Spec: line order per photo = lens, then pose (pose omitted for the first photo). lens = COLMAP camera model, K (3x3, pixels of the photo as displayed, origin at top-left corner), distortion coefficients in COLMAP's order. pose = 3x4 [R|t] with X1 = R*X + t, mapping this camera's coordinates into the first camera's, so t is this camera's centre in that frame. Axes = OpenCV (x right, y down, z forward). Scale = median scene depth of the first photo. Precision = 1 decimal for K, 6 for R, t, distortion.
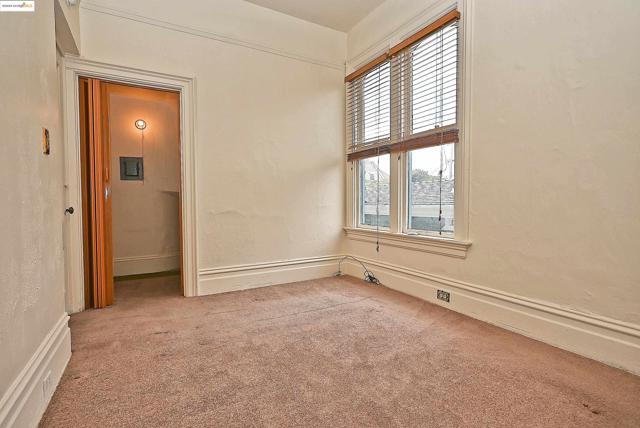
lens RADIAL K [[321.2, 0, 320.0], [0, 321.2, 213.3], [0, 0, 1]] dist [-0.000686, 0.001907]
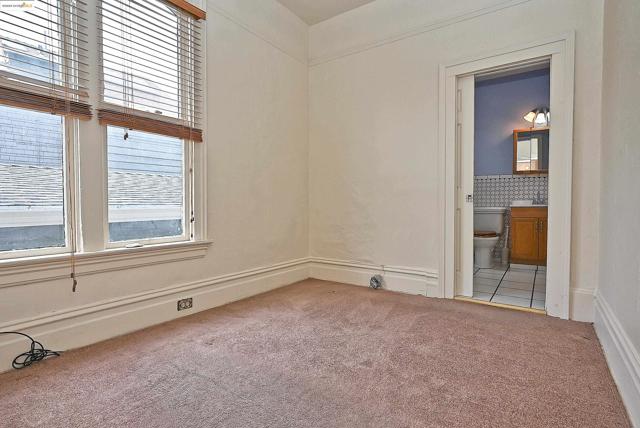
lens RADIAL K [[321.2, 0, 321.3], [0, 321.2, 211.0], [0, 0, 1]] dist [-0.000686, 0.001907]
pose [[-0.442541, -0.020334, 0.896517, -0.575317], [0.026325, 0.999017, 0.035654, -0.031207], [-0.896362, 0.039379, -0.441571, 0.984112]]
